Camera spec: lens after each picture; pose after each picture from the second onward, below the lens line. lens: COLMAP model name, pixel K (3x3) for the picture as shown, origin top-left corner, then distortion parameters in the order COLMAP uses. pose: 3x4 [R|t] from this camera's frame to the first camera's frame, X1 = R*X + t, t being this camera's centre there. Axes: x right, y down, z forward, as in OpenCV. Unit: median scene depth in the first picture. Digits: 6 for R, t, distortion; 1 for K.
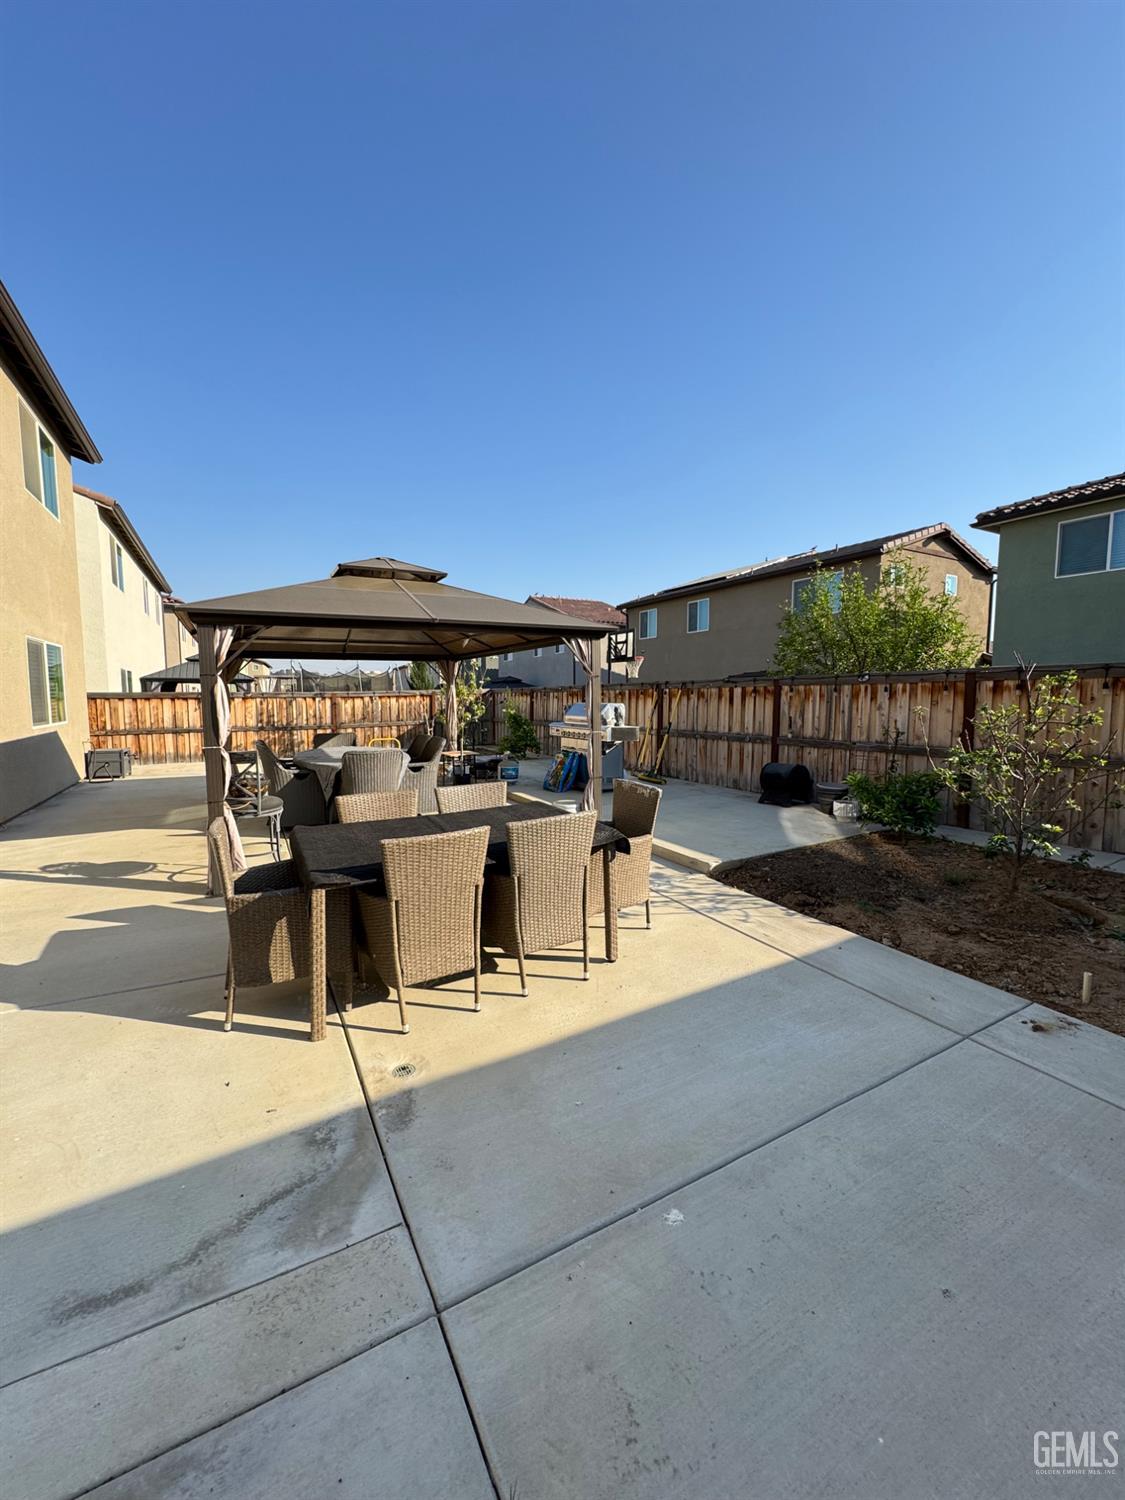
lens RADIAL K [[600.7, 0, 563.9], [0, 600.7, 751.1], [0, 0, 1]] dist [-0.005632, 0.000947]
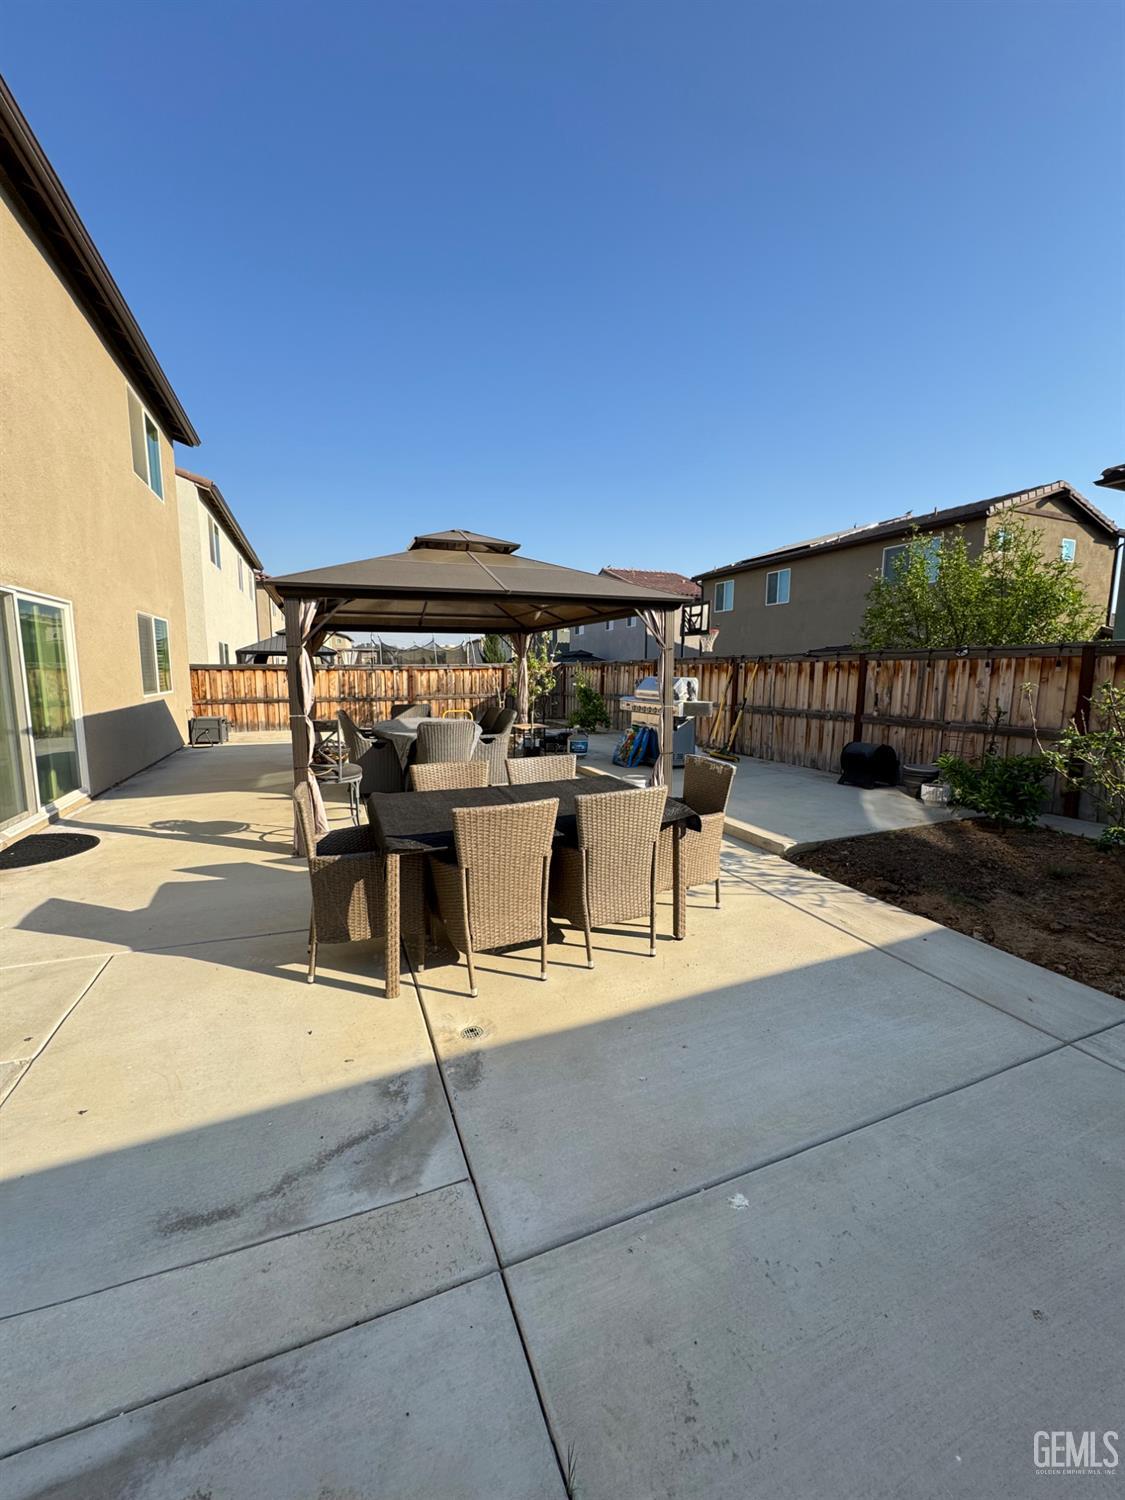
lens RADIAL K [[600.7, 0, 563.0], [0, 600.7, 748.5], [0, 0, 1]] dist [-0.005632, 0.000947]
pose [[0.993025, 0.022047, -0.115825, -0.001202], [-0.017610, 0.999077, 0.039187, 0.000883], [0.116582, -0.036874, 0.992496, 0.005423]]
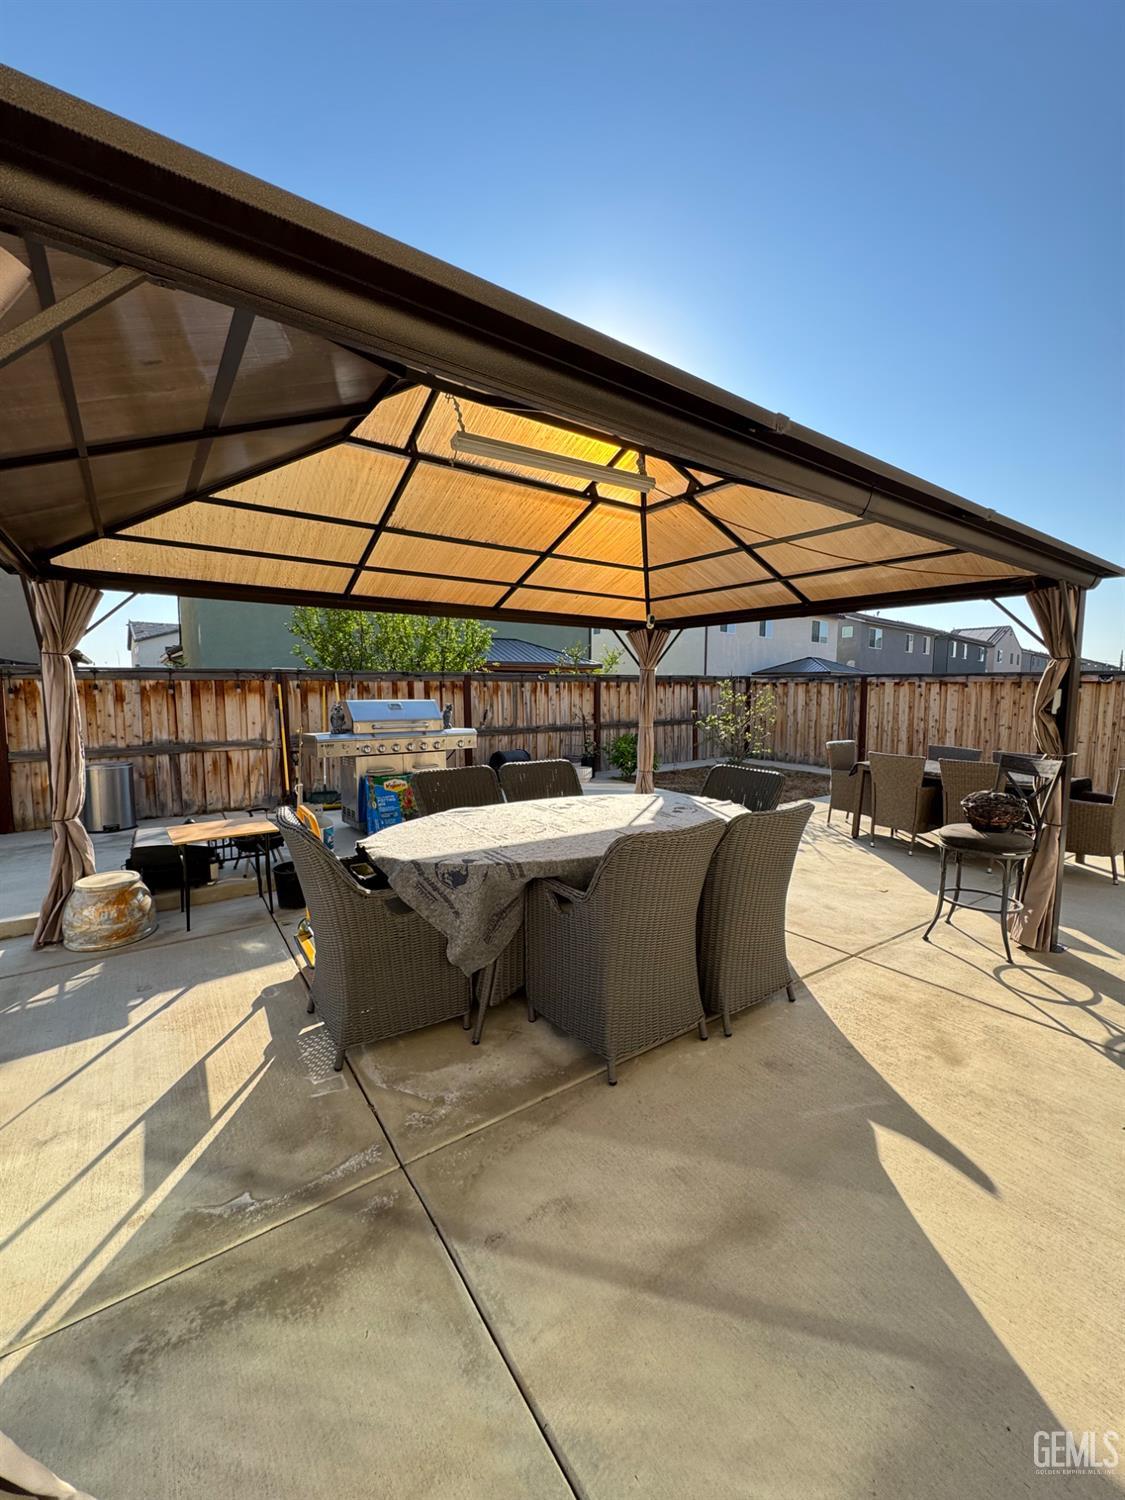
lens RADIAL K [[600.7, 0, 561.8], [0, 600.7, 748.2], [0, 0, 1]] dist [-0.005632, 0.000947]
pose [[-0.121523, -0.090287, 0.988474, -0.879957], [0.092259, 0.990516, 0.101816, -0.104085], [-0.988292, 0.103568, -0.112040, 1.191810]]
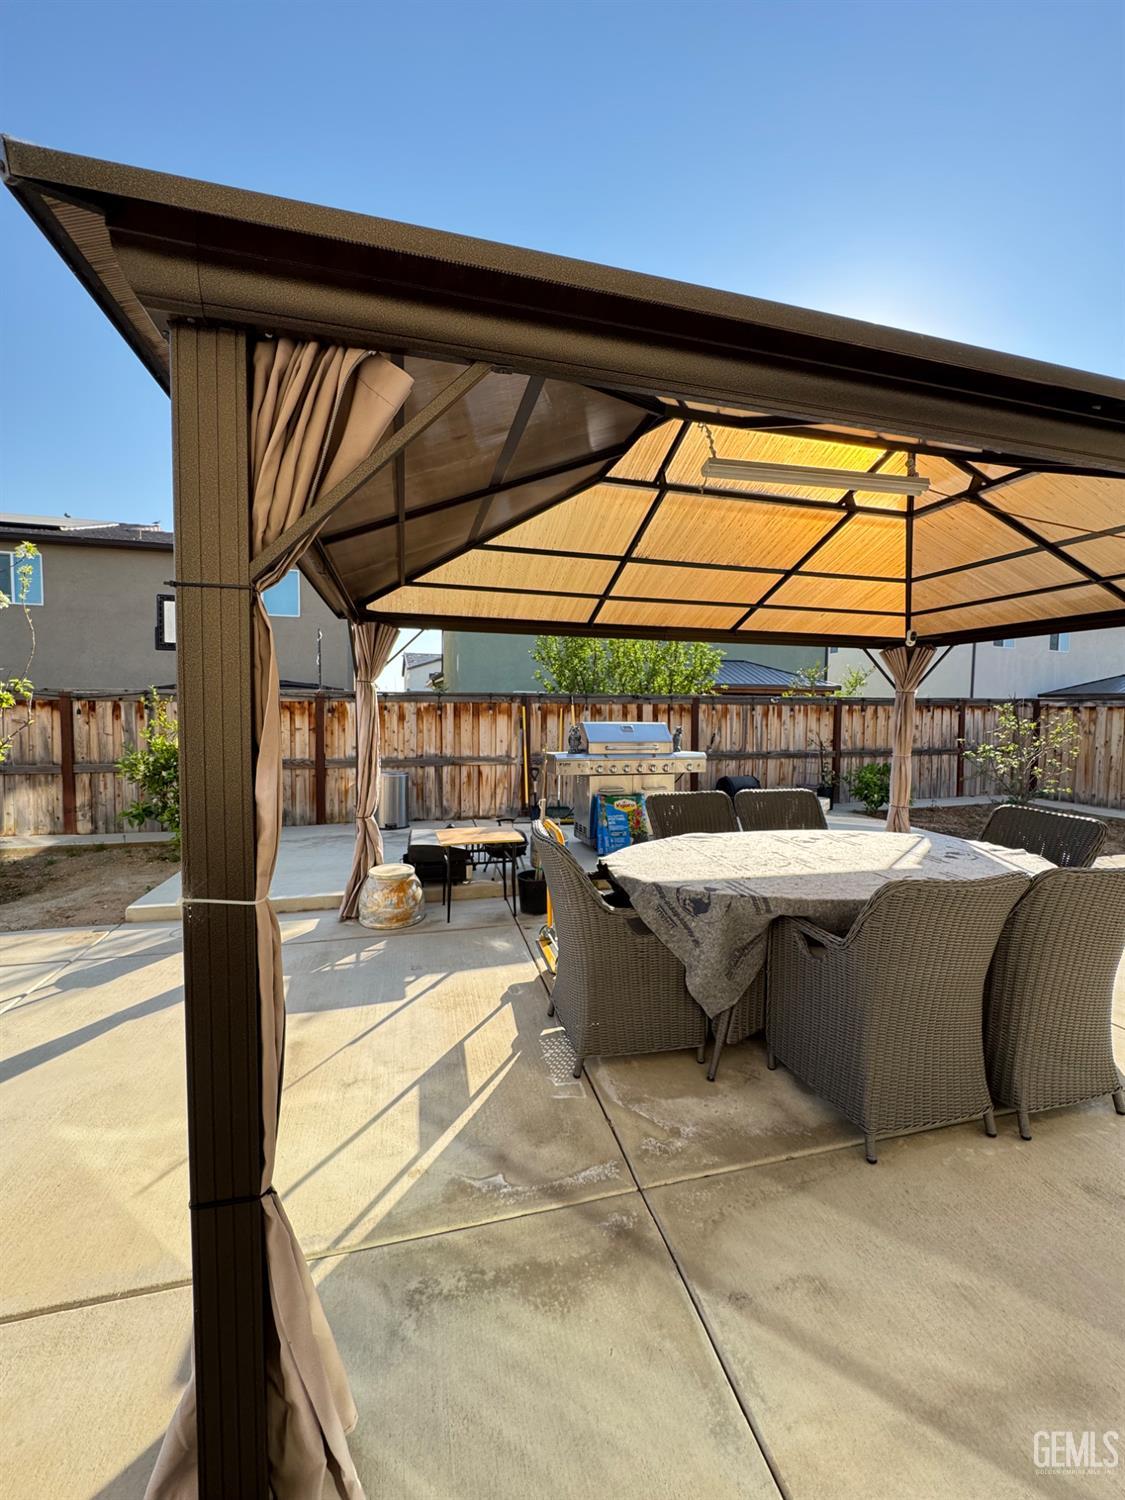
lens RADIAL K [[600.7, 0, 560.7], [0, 600.7, 748.2], [0, 0, 1]] dist [-0.005632, 0.000947]
pose [[0.238597, -0.052222, 0.969714, -0.881352], [0.080954, 0.996147, 0.033727, -0.107037], [-0.967739, 0.070455, 0.241905, 1.208380]]
